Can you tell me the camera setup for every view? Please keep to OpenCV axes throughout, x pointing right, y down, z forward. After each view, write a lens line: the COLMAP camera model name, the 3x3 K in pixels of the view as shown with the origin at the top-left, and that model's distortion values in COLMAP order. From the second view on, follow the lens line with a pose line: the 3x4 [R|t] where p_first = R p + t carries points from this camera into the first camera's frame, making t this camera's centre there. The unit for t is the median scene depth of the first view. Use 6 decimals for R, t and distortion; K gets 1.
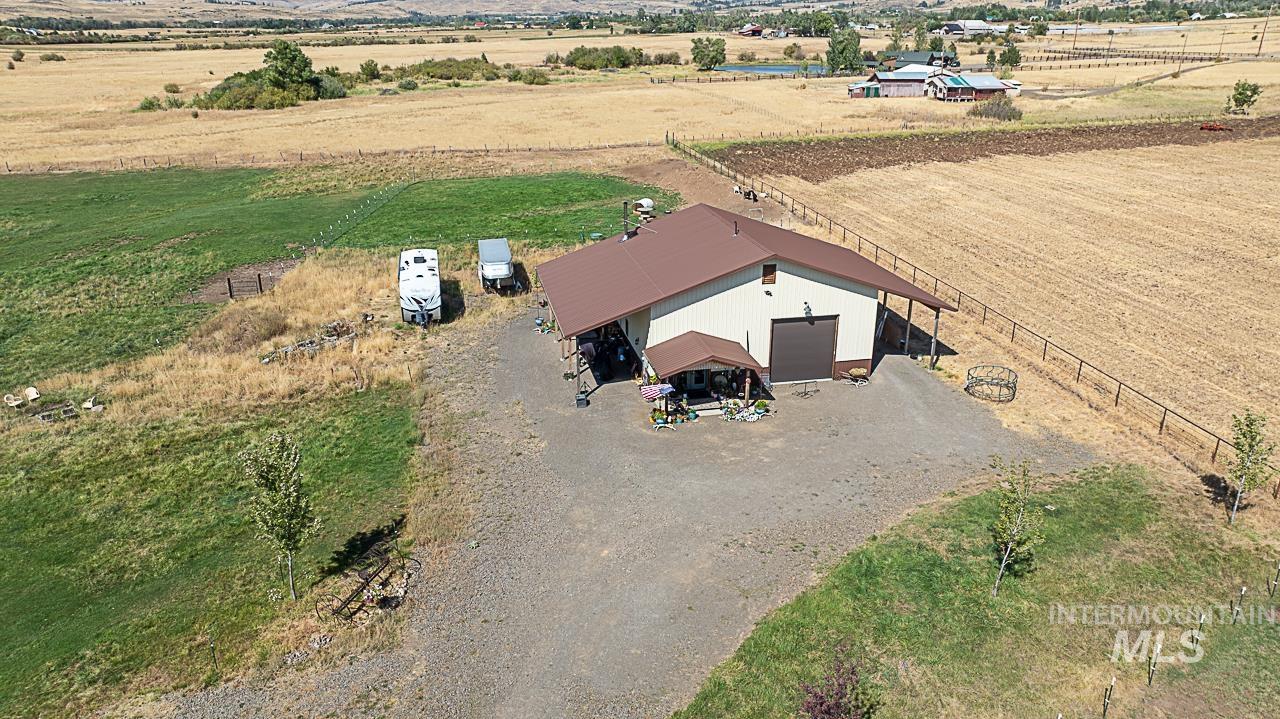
lens RADIAL K [[901.8, 0, 641.8], [0, 901.8, 364.4], [0, 0, 1]] dist [-0.034904, 0.035380]
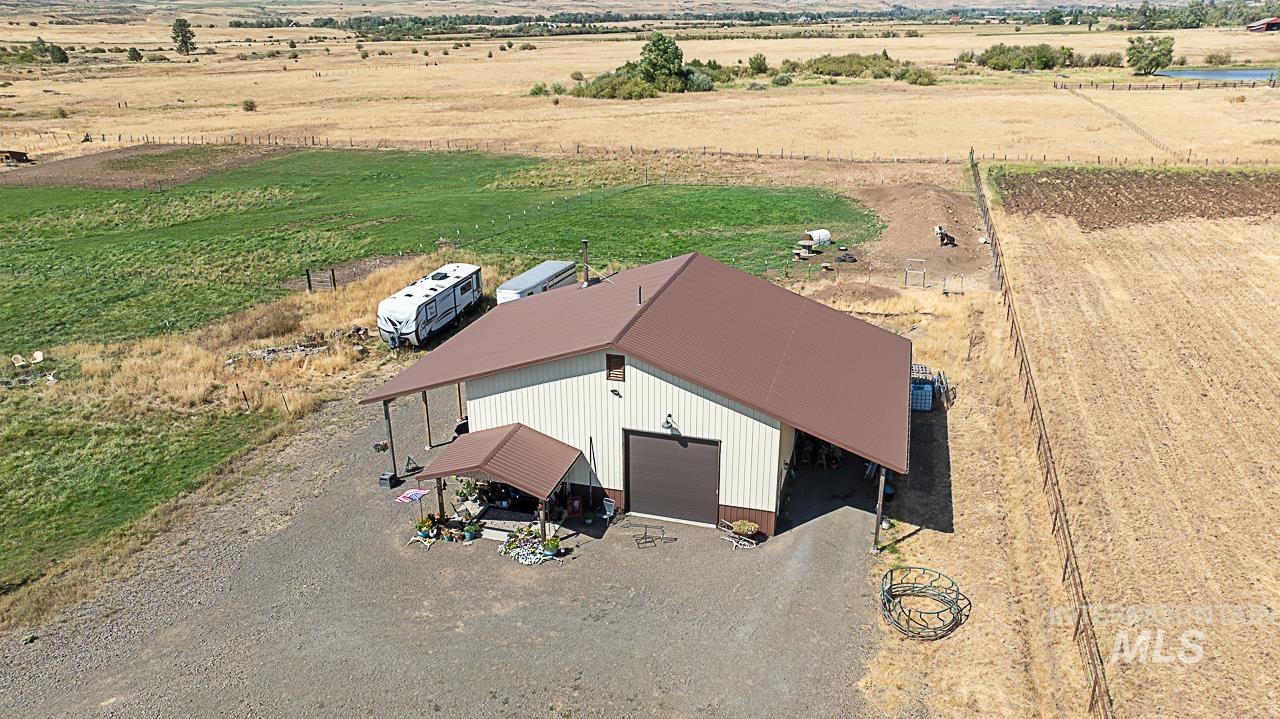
lens RADIAL K [[901.8, 0, 641.7], [0, 901.8, 361.3], [0, 0, 1]] dist [-0.034904, 0.035380]
pose [[0.879404, 0.169125, -0.445022, 0.383693], [-0.167776, 0.984898, 0.042758, -0.111556], [0.445533, 0.037062, 0.894498, 0.289891]]
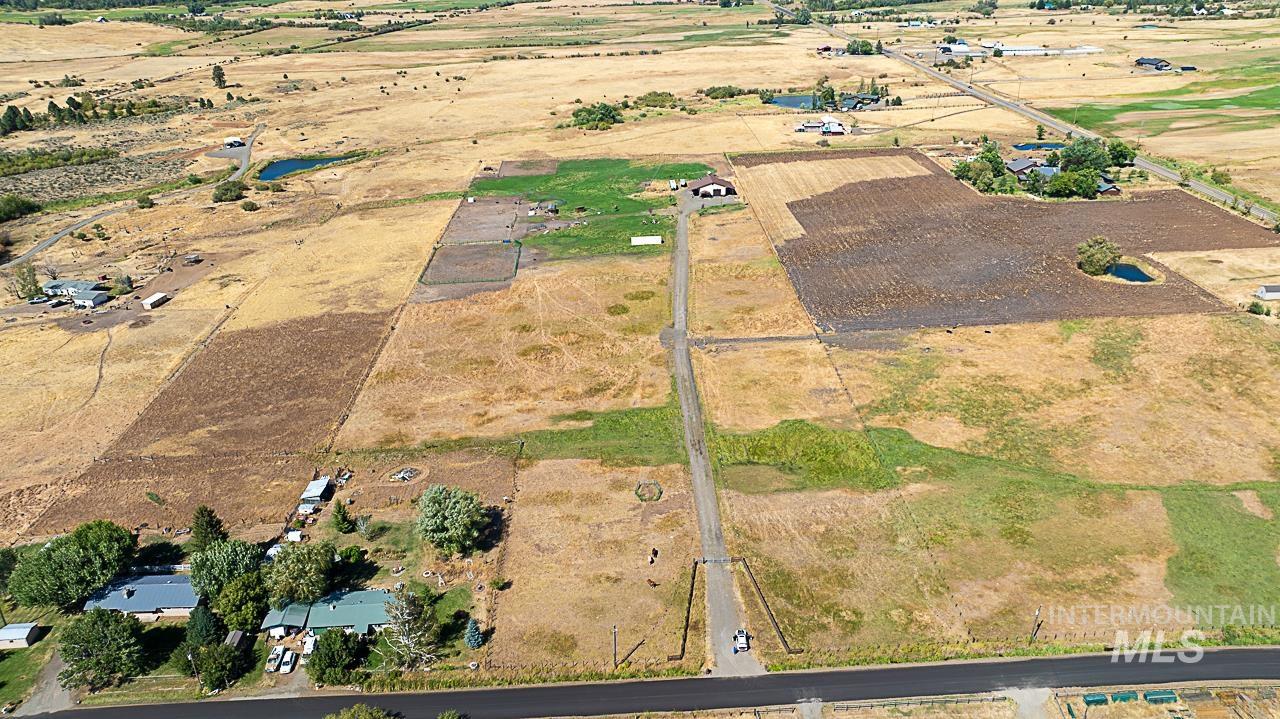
lens RADIAL K [[901.8, 0, 641.3], [0, 901.8, 358.2], [0, 0, 1]] dist [-0.034904, 0.035380]
pose [[0.986053, 0.061371, -0.154704, 0.781012], [-0.050102, 0.995870, 0.075716, 0.834465], [0.158712, -0.066909, 0.985055, -6.864386]]
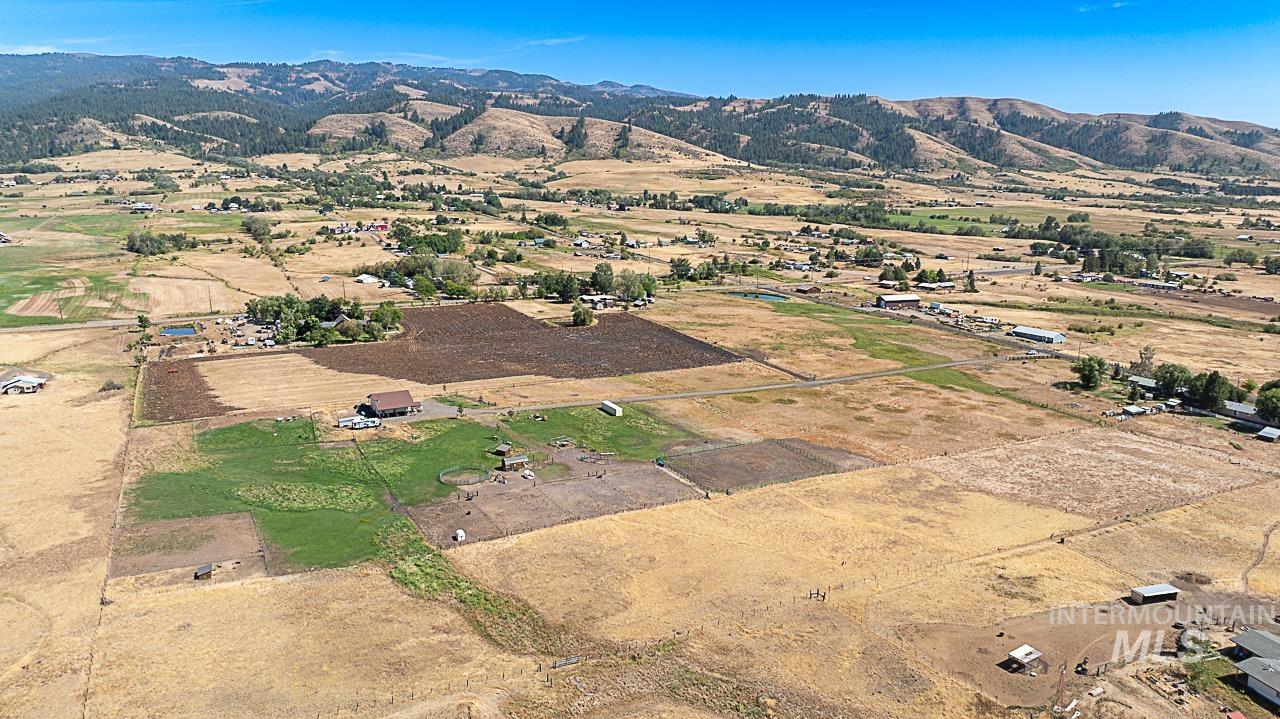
lens RADIAL K [[901.8, 0, 643.4], [0, 901.8, 353.9], [0, 0, 1]] dist [-0.034904, 0.035380]
pose [[-0.263485, -0.192717, 0.945217, -5.757343], [0.349561, 0.894173, 0.279752, -1.402476], [-0.899101, 0.404121, -0.168235, 0.298032]]
